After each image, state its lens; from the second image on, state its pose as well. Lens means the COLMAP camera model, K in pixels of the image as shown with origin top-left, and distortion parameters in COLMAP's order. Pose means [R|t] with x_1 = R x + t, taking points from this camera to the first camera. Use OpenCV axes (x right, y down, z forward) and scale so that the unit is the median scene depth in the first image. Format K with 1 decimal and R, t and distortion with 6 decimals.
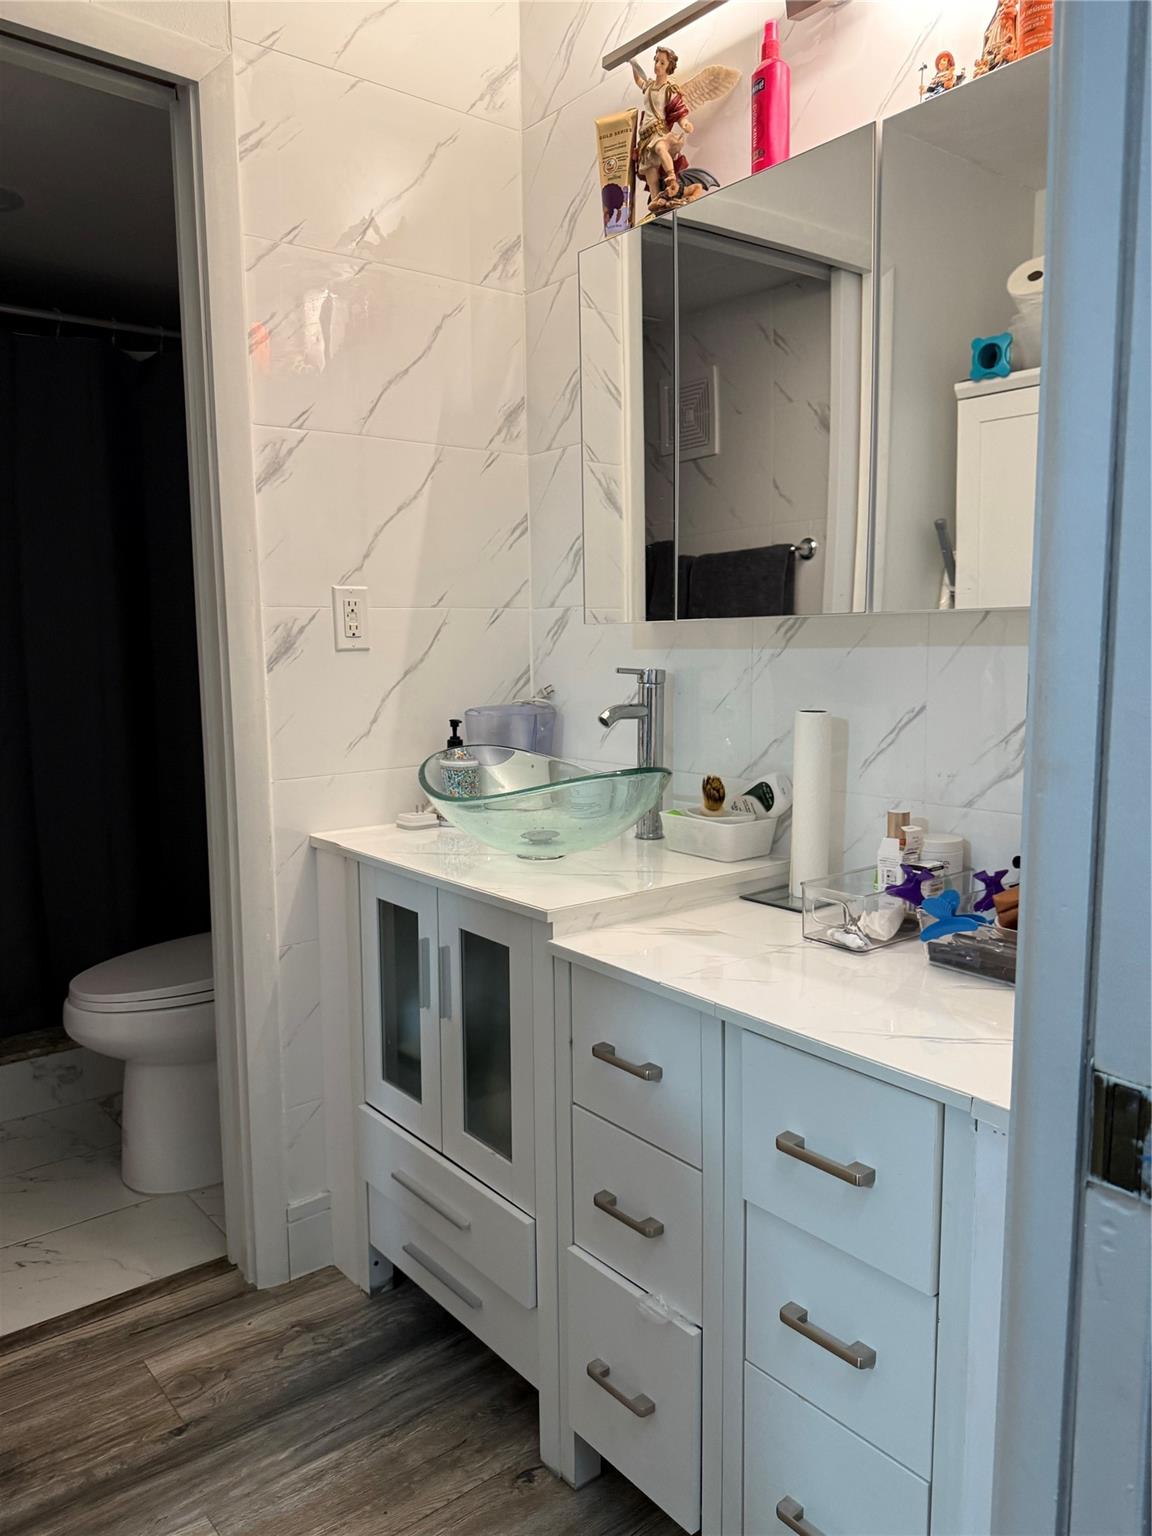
lens RADIAL K [[1070.2, 0, 578.6], [0, 1070.2, 773.9], [0, 0, 1]] dist [0.070937, -0.109799]
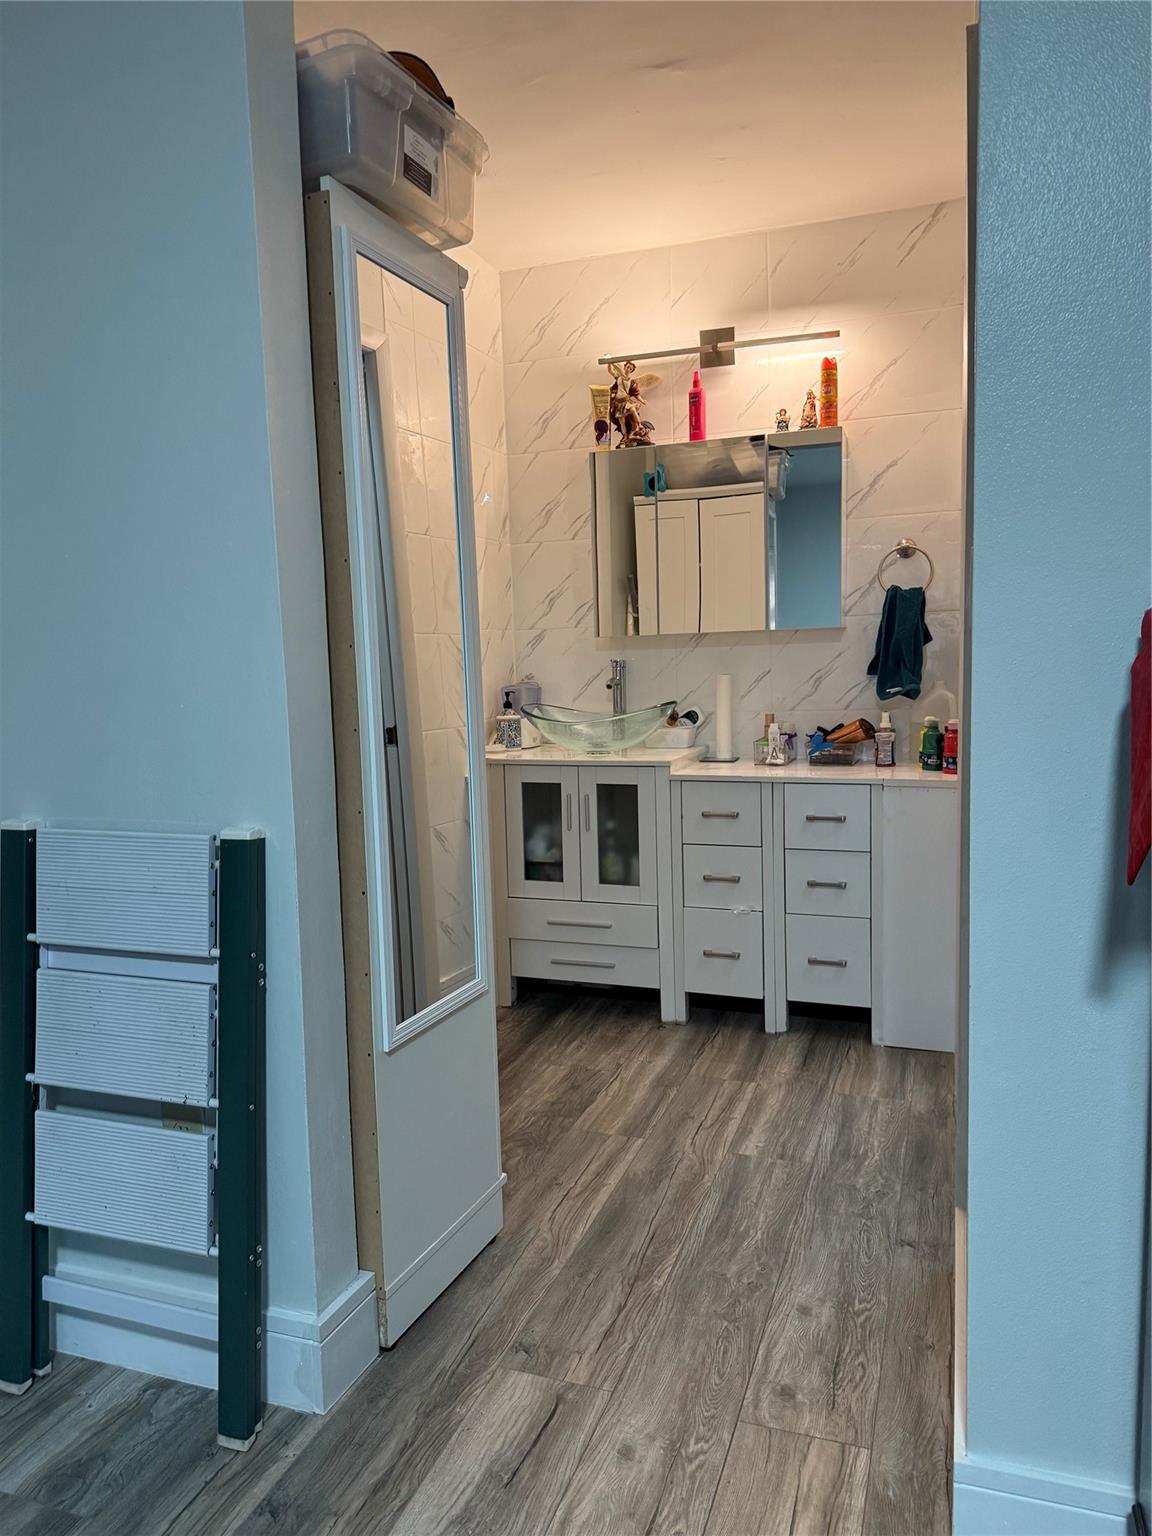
lens RADIAL K [[1083.7, 0, 568.4], [0, 1083.7, 776.3], [0, 0, 1]] dist [0.053168, -0.072291]
pose [[0.858616, -0.076545, 0.506873, -1.152650], [0.084527, 0.996395, 0.007285, 0.103020], [-0.505603, 0.036589, 0.861990, -0.731498]]
